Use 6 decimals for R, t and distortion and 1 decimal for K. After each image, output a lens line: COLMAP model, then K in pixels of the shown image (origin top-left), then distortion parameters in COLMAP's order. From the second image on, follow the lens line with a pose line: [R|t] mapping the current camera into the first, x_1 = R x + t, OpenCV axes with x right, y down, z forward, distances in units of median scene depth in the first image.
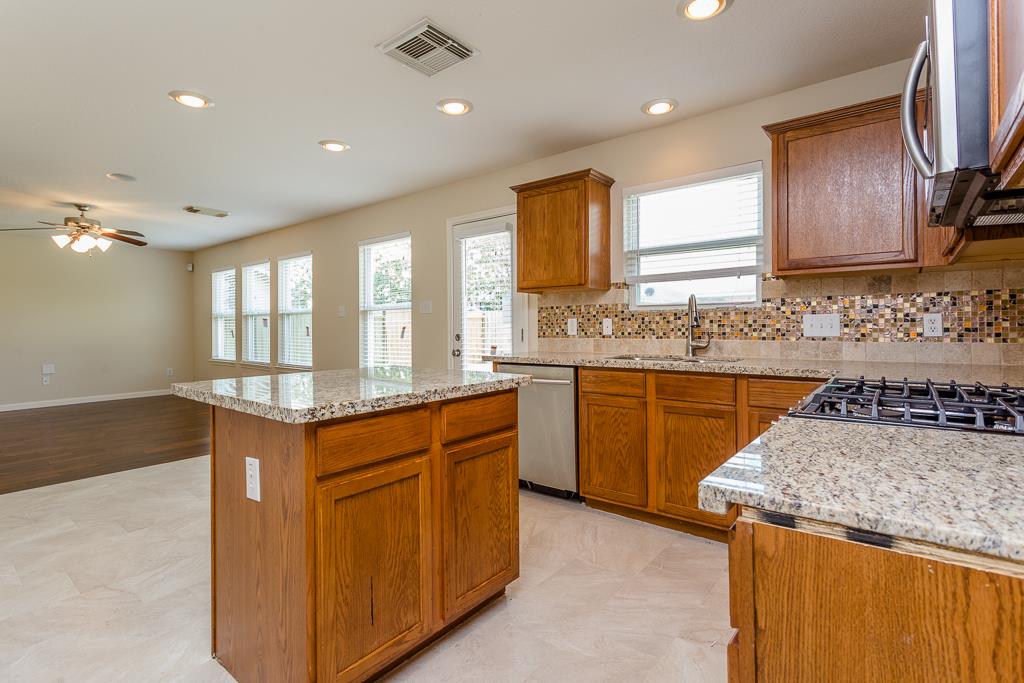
lens RADIAL K [[489.5, 0, 509.3], [0, 489.5, 324.3], [0, 0, 1]] dist [0.001749, 0.000163]
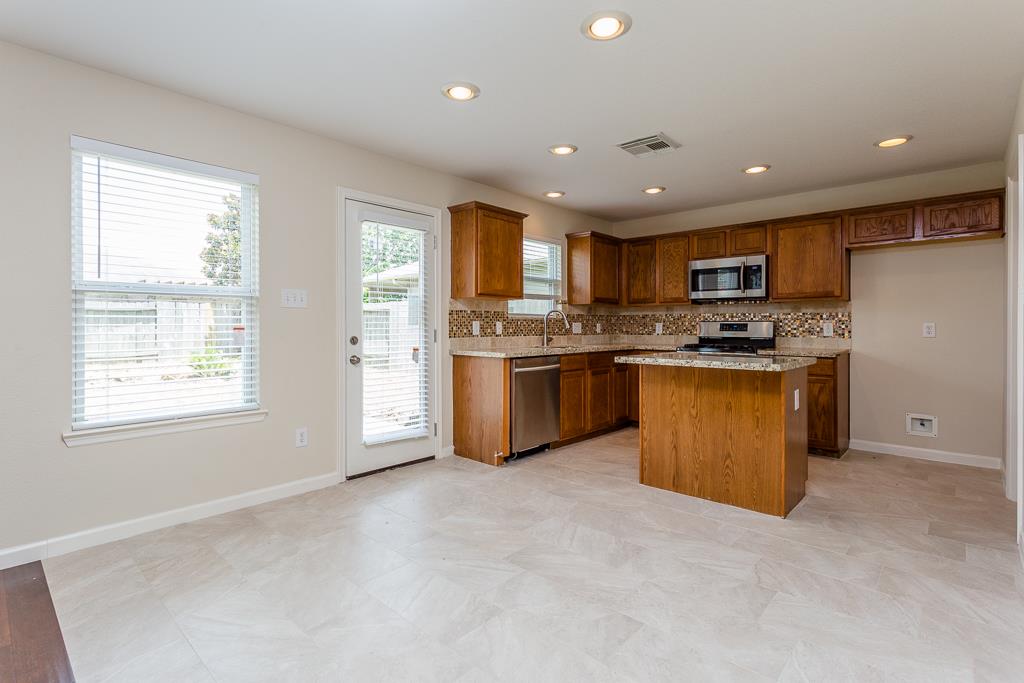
lens RADIAL K [[492.5, 0, 508.4], [0, 492.5, 328.9], [0, 0, 1]] dist [0.000043, 0.000667]
pose [[0.065263, 0.004351, 0.997859, -1.153878], [-0.003831, 0.999984, -0.004110, 0.012703], [-0.997861, -0.003555, 0.065278, 0.895371]]
